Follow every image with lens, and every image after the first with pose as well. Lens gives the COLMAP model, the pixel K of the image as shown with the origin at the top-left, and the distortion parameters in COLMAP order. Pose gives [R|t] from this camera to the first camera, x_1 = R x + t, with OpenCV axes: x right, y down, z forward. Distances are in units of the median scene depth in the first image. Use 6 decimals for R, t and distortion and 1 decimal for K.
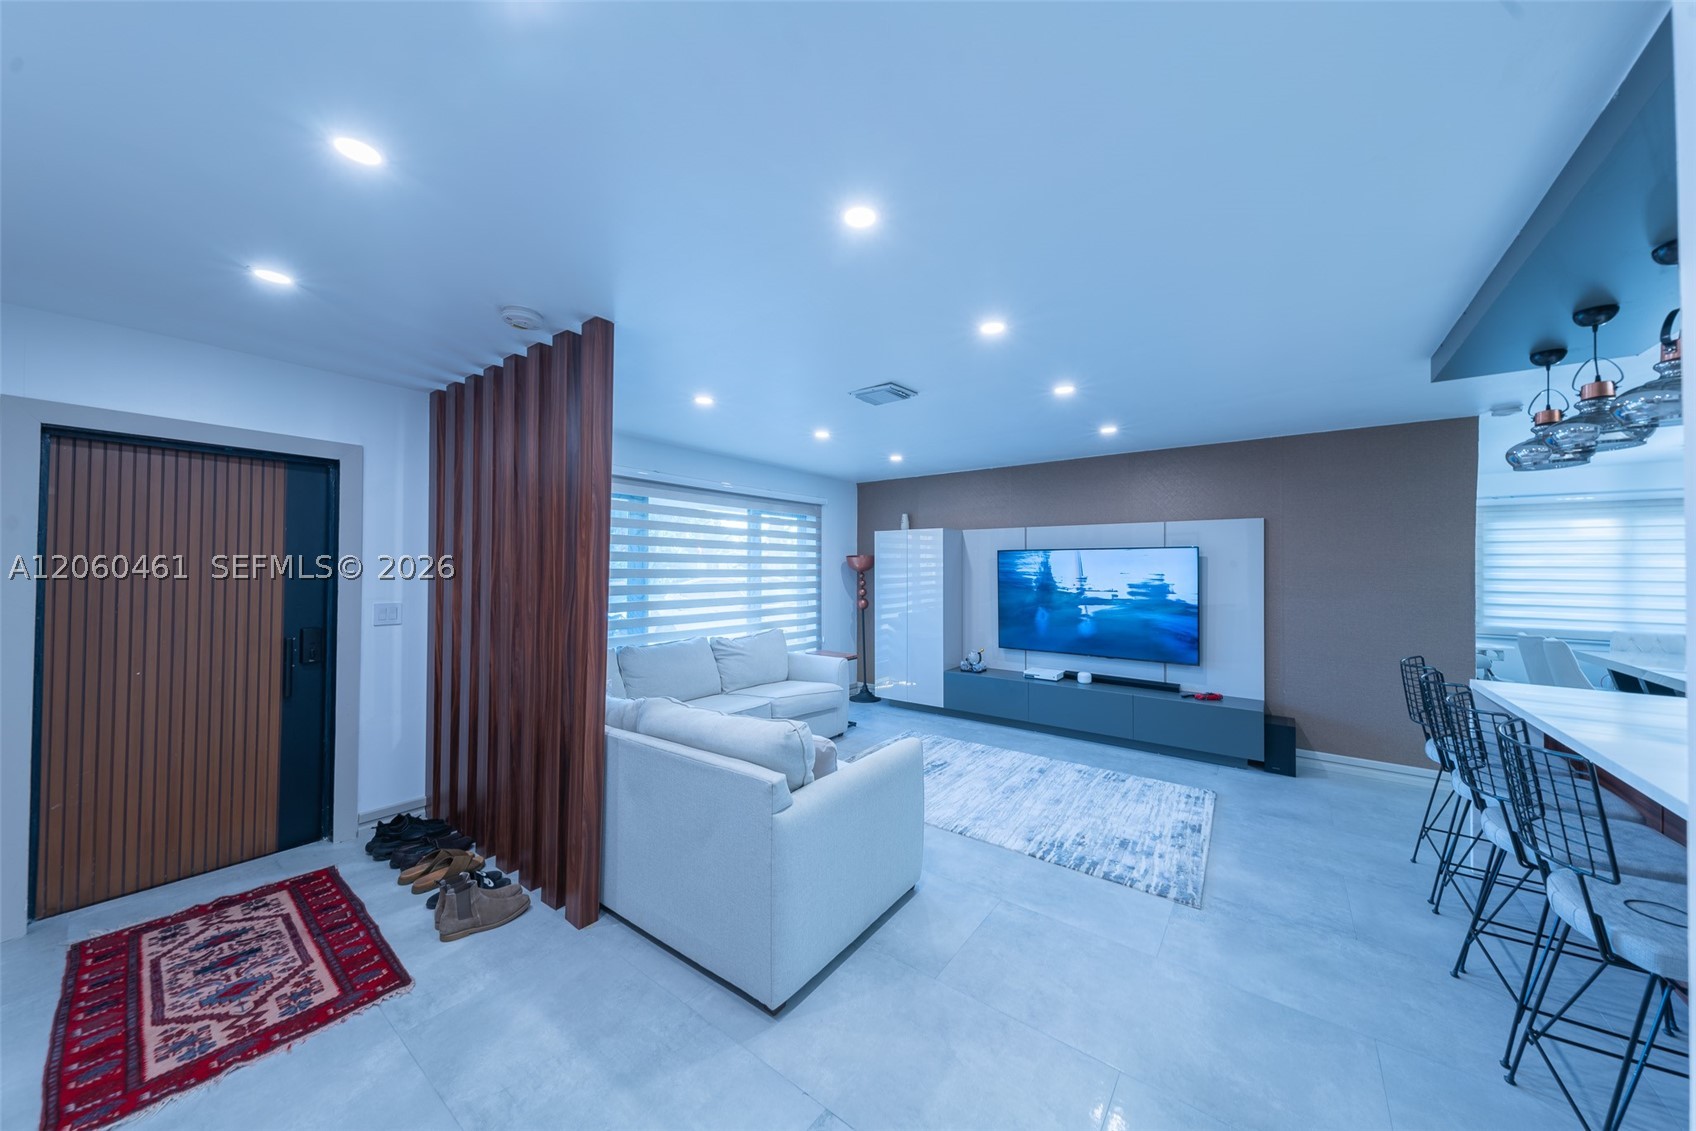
lens RADIAL K [[564.8, 0, 850.7], [0, 564.8, 564.2], [0, 0, 1]] dist [0.010486, -0.001255]
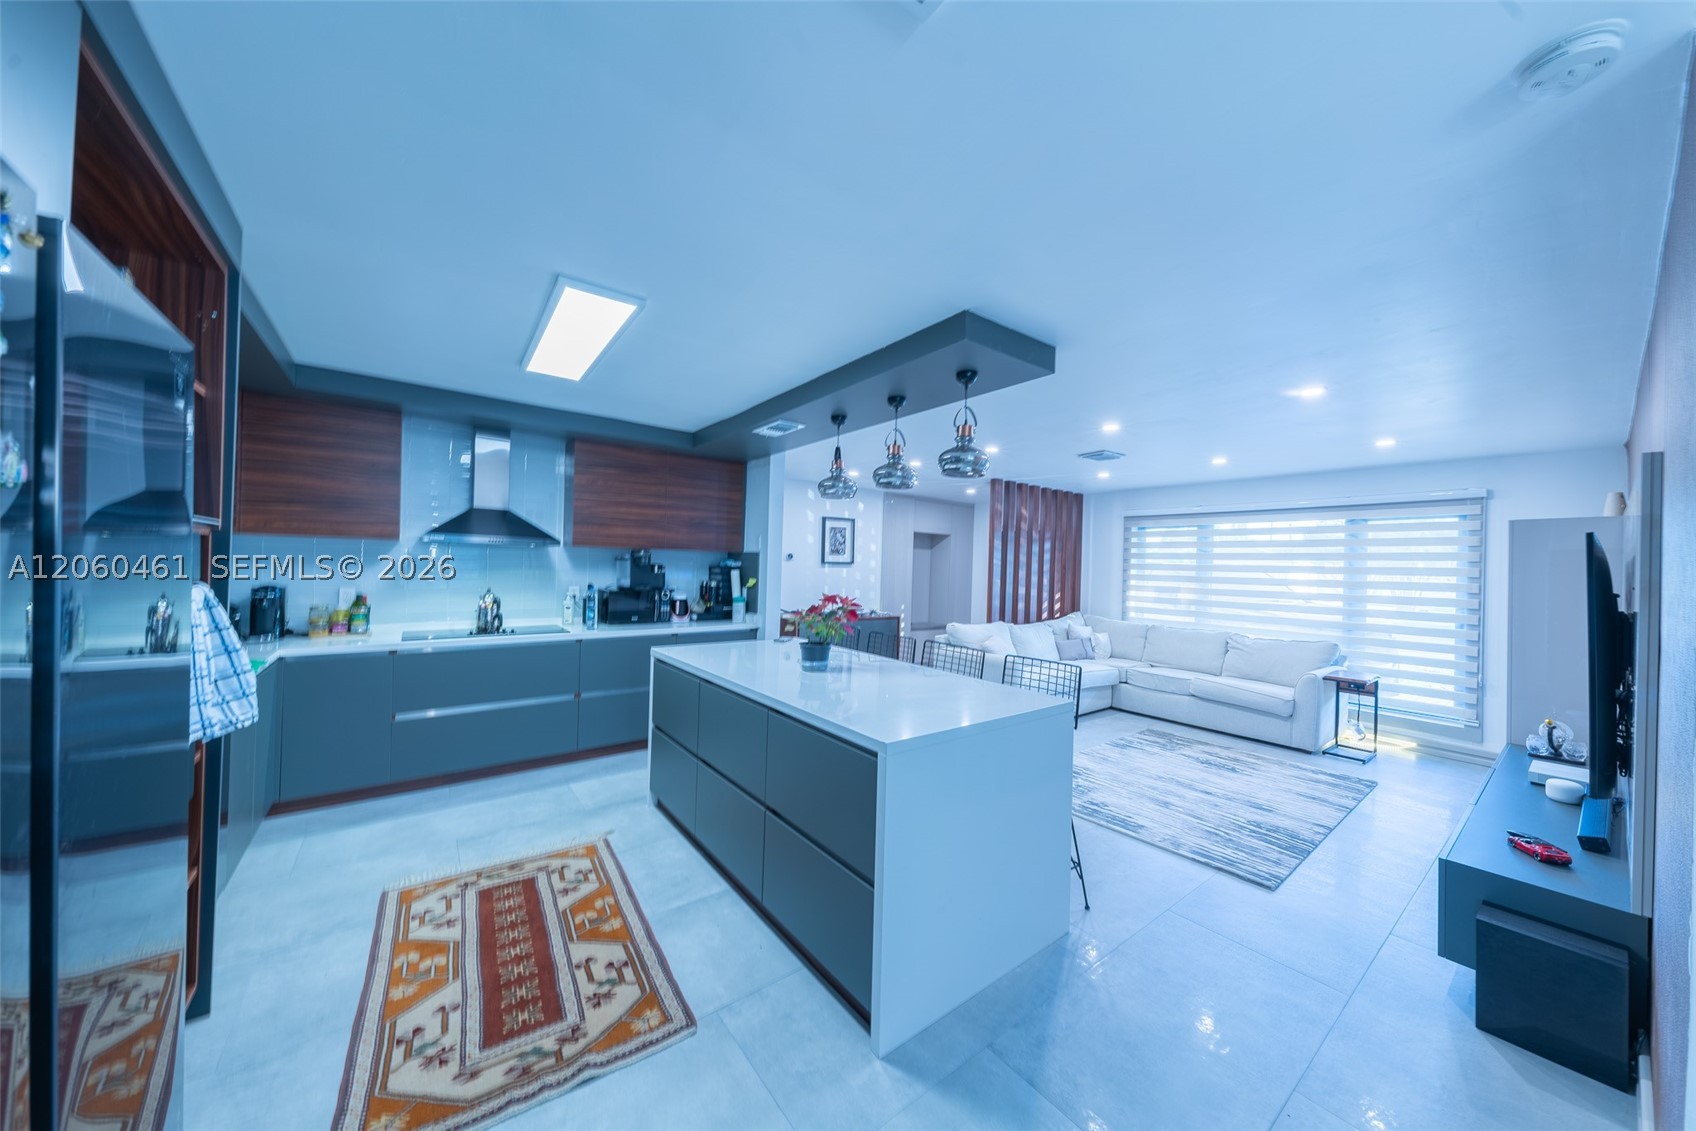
lens RADIAL K [[564.8, 0, 847.5], [0, 564.8, 570.5], [0, 0, 1]] dist [0.010486, -0.001255]
pose [[-0.288029, -0.017934, -0.957454, 1.359211], [-0.023258, 0.999661, -0.011728, 0.031468], [0.957339, 0.018890, -0.288348, 0.648870]]
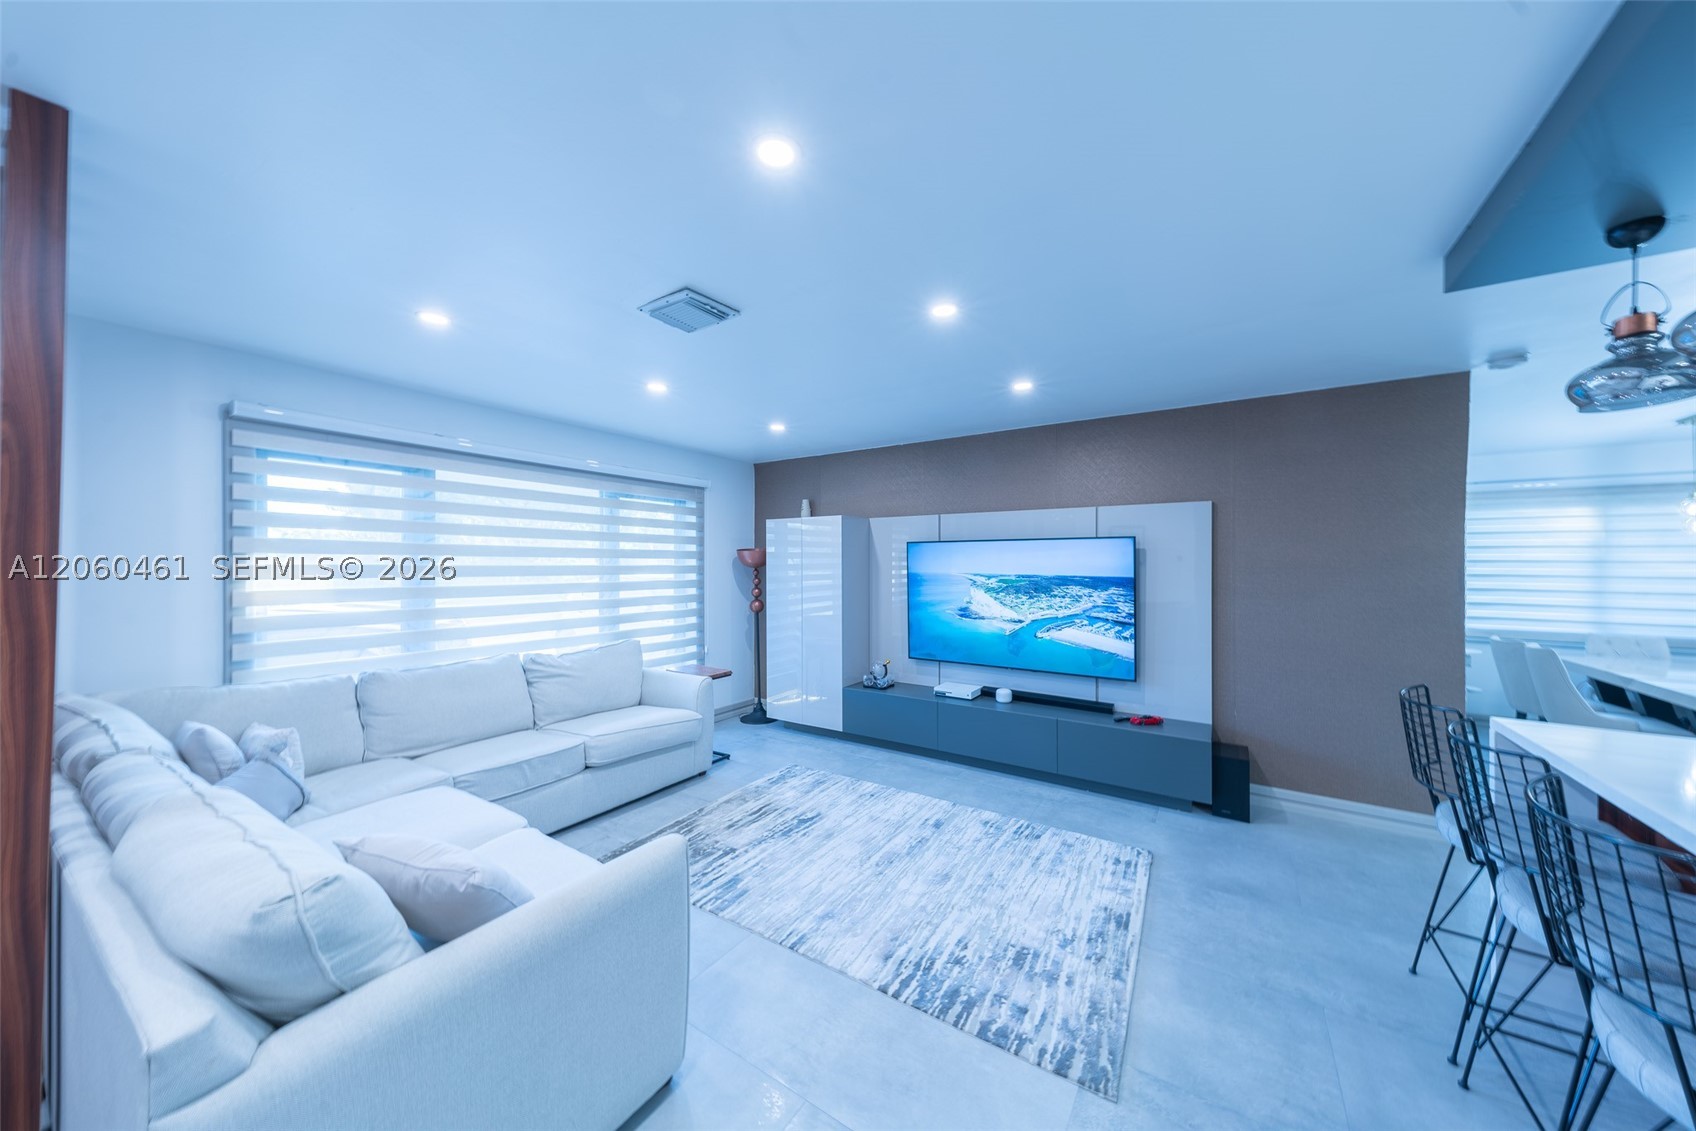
lens RADIAL K [[564.8, 0, 850.9], [0, 564.8, 563.8], [0, 0, 1]] dist [0.010486, -0.001255]
pose [[0.997969, -0.002536, 0.063654, 0.171943], [0.002134, 0.999977, 0.006382, 0.003380], [-0.063669, -0.006233, 0.997952, 0.238785]]
